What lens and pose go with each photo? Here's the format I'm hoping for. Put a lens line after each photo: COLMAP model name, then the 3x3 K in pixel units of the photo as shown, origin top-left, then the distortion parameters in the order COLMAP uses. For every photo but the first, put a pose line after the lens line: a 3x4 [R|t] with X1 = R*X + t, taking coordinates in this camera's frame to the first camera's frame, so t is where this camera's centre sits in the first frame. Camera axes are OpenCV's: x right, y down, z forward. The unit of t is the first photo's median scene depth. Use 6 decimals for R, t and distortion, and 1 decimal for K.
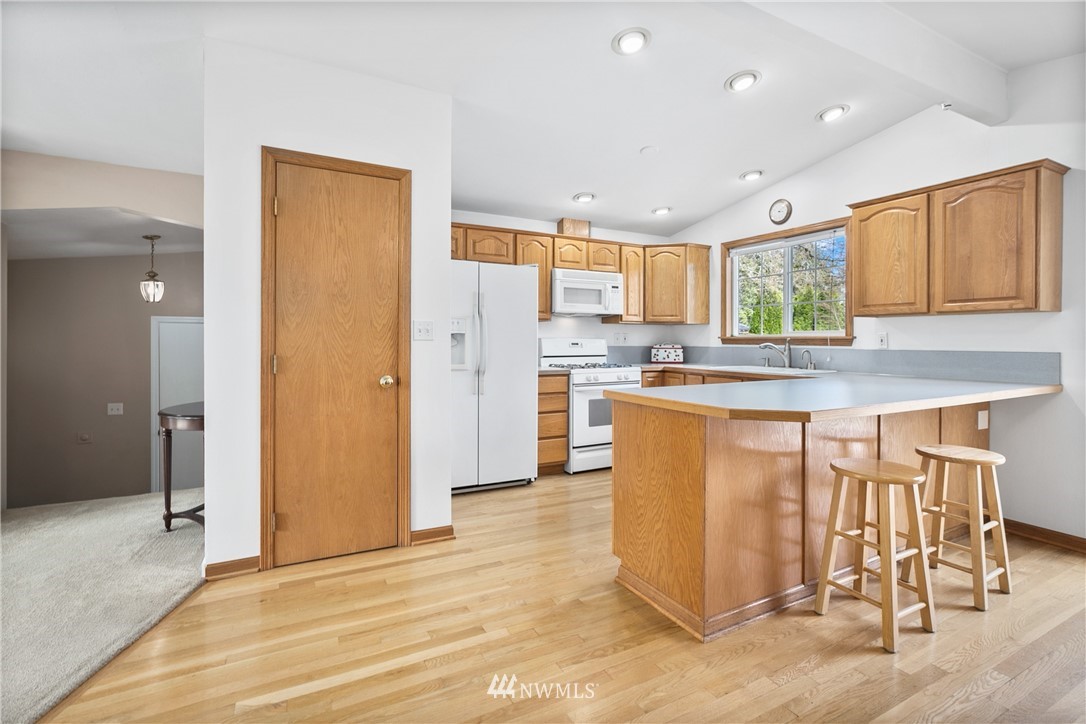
lens RADIAL K [[496.7, 0, 546.0], [0, 496.7, 337.2], [0, 0, 1]] dist [-0.040965, 0.036692]
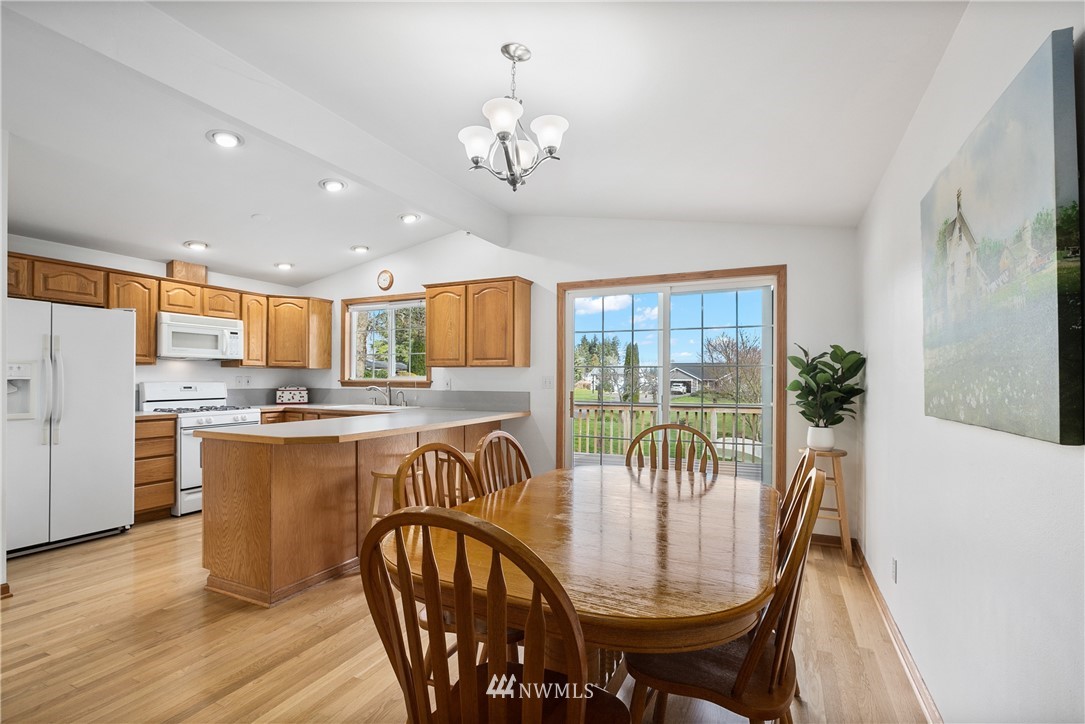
lens RADIAL K [[493.9, 0, 542.3], [0, 493.9, 376.3], [0, 0, 1]] dist [-0.033137, 0.016961]
pose [[0.801793, 0.001900, 0.597599, 0.051873], [-0.003885, 0.999990, 0.002032, -0.016297], [-0.597590, -0.003950, 0.801792, -0.250518]]
